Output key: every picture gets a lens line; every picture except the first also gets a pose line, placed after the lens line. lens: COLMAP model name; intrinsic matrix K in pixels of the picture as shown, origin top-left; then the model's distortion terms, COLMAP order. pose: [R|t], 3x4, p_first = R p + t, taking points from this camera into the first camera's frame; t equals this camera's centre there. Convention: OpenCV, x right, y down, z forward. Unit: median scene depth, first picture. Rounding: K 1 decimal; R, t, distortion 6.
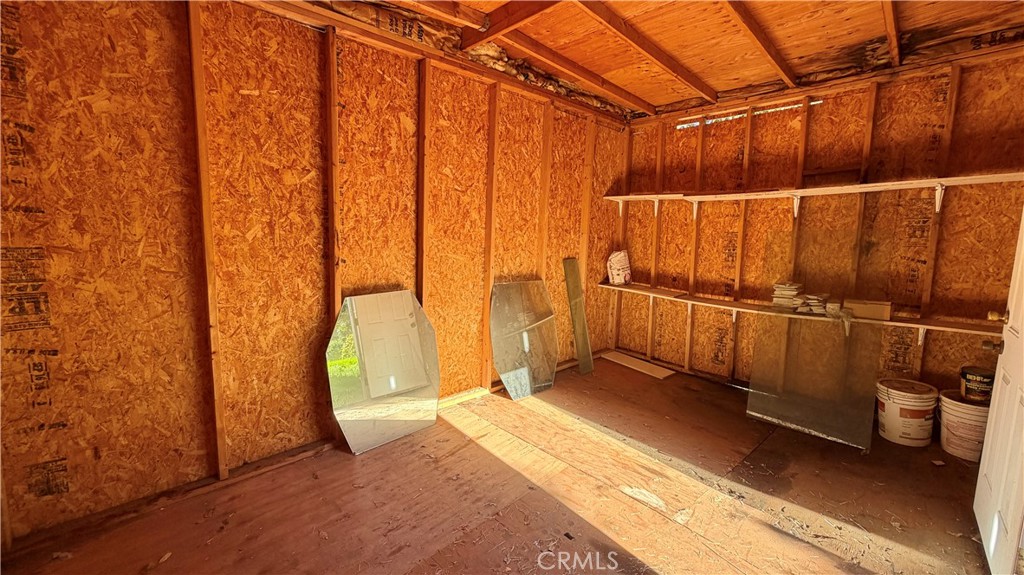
lens RADIAL K [[408.5, 0, 513.4], [0, 408.5, 287.3], [0, 0, 1]] dist [-0.000327, -0.000164]
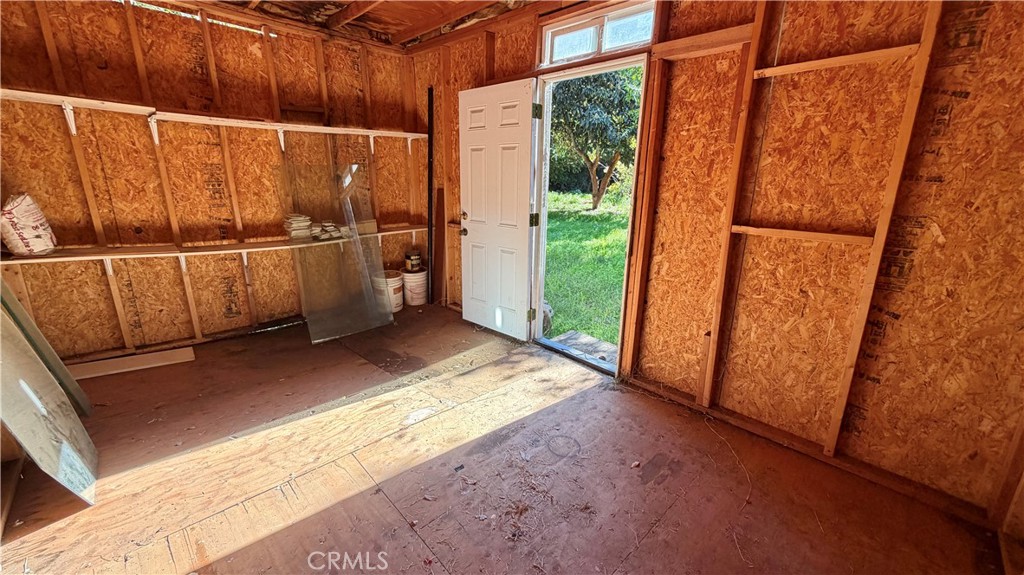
lens RADIAL K [[408.5, 0, 515.4], [0, 408.5, 288.1], [0, 0, 1]] dist [-0.000327, -0.000164]
pose [[-0.024284, -0.273518, 0.961560, -0.415638], [0.108924, 0.955394, 0.274514, -0.058231], [-0.993753, 0.111404, 0.006592, 0.441071]]
